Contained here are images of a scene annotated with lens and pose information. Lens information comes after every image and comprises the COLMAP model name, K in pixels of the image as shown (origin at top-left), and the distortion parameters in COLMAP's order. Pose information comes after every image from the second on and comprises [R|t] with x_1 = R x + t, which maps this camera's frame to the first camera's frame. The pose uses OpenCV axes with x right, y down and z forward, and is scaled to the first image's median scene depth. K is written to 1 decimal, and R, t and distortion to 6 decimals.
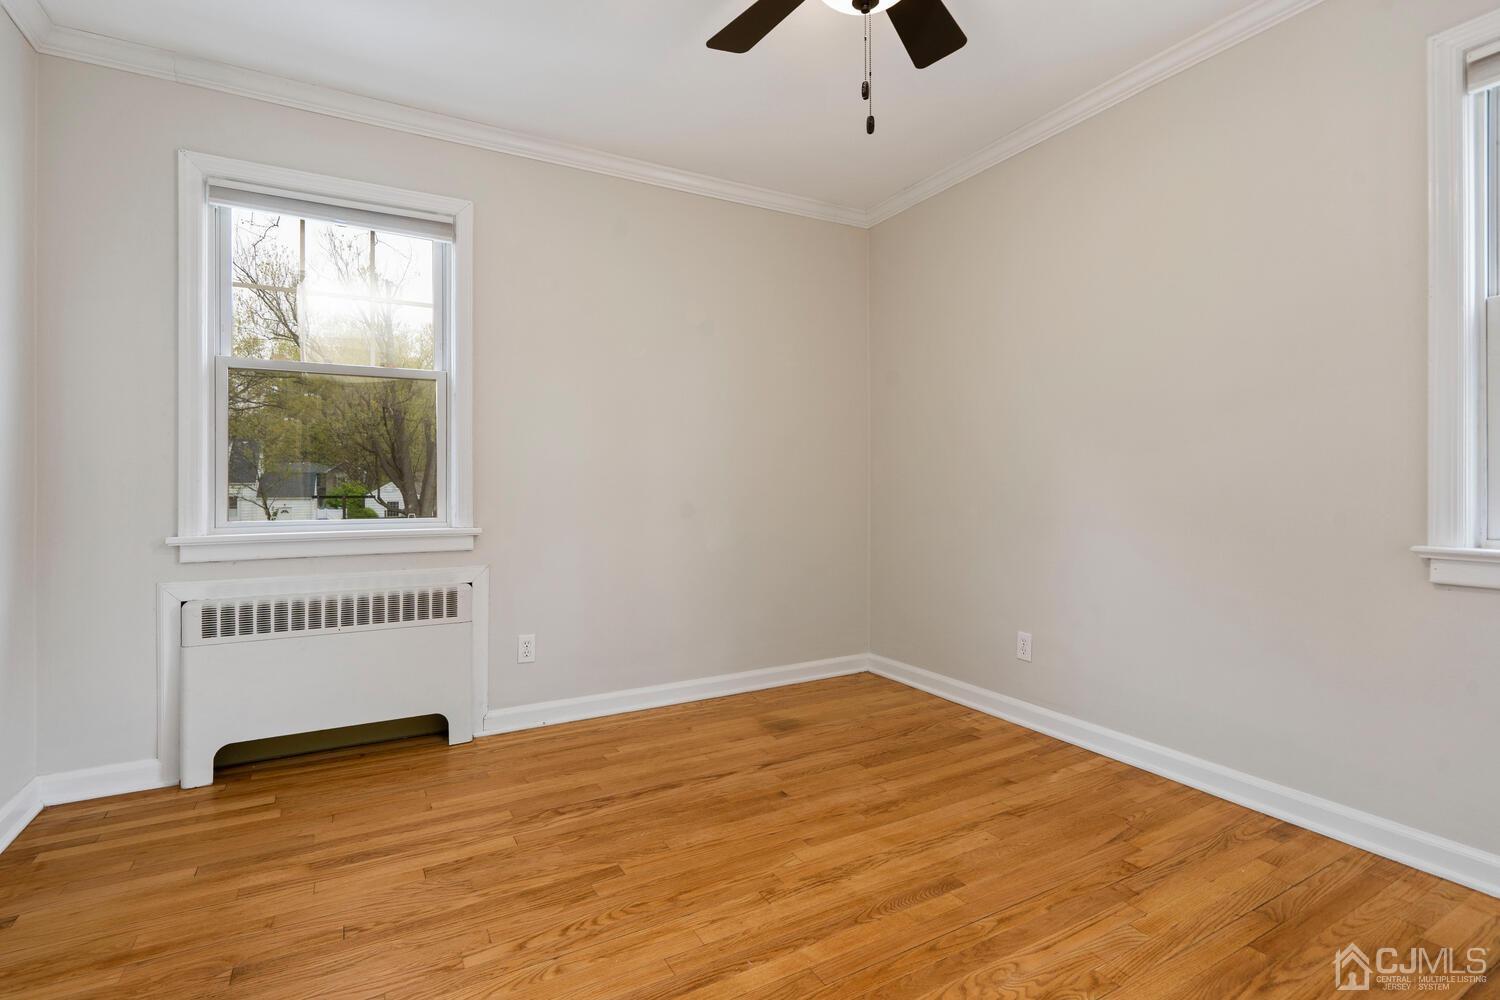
lens RADIAL K [[698.1, 0, 745.3], [0, 698.1, 491.0], [0, 0, 1]] dist [-0.004914, 0.004403]
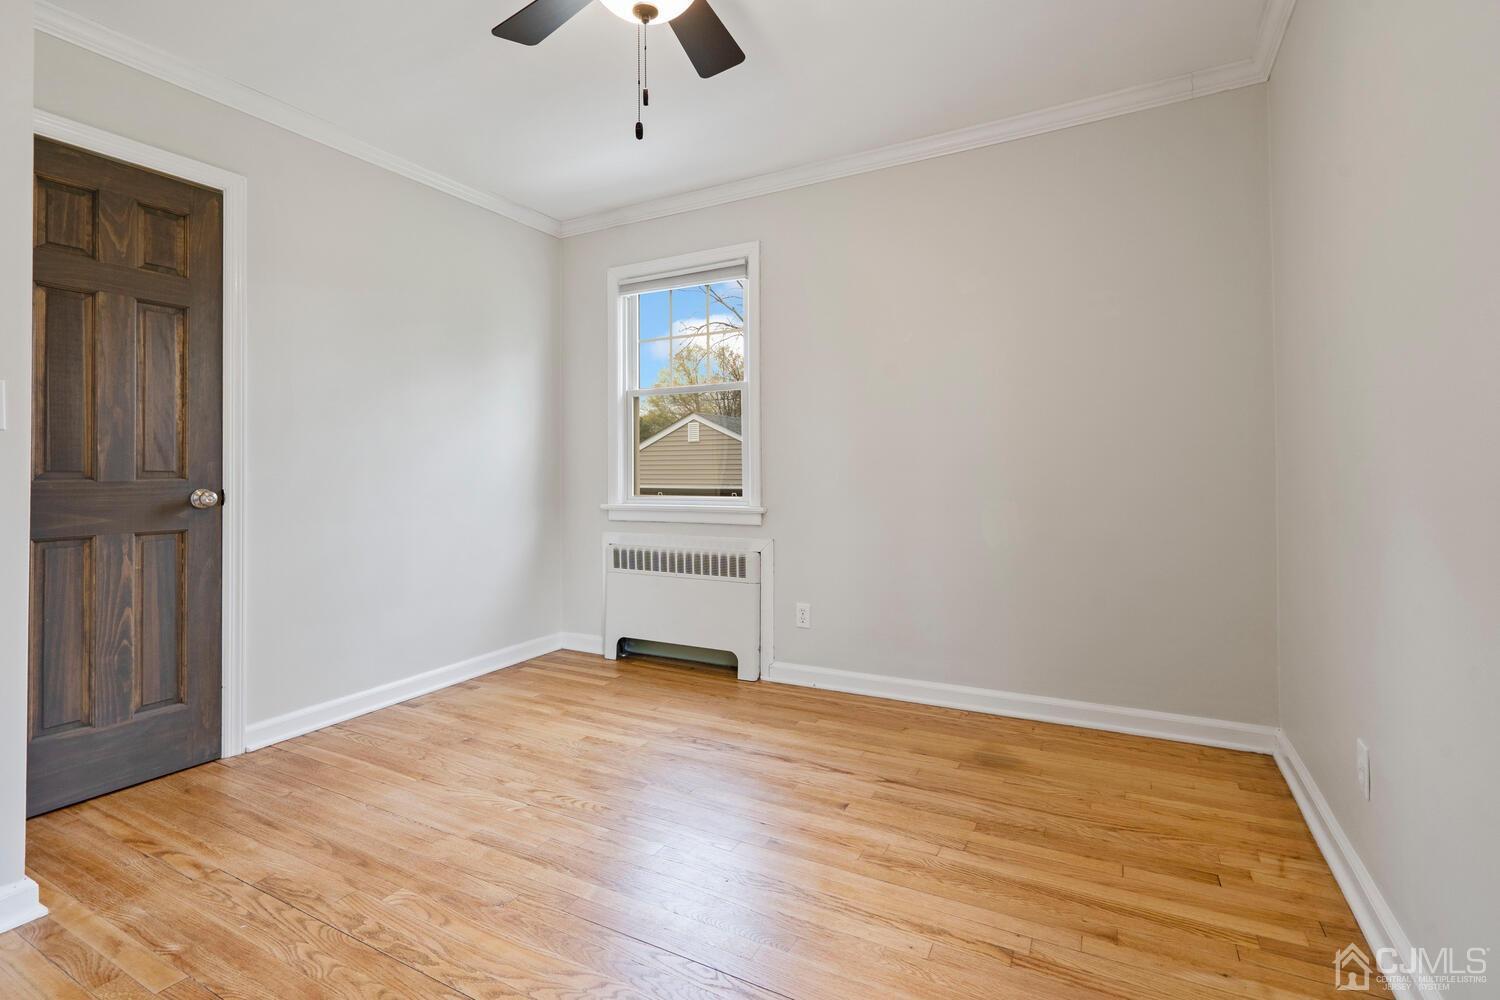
lens RADIAL K [[698.1, 0, 734.5], [0, 698.1, 469.6], [0, 0, 1]] dist [-0.004914, 0.004403]
pose [[0.541488, -0.002848, -0.840704, 0.682901], [-0.000442, 0.999993, -0.003672, -0.009332], [0.840708, 0.002360, 0.541483, 0.337123]]
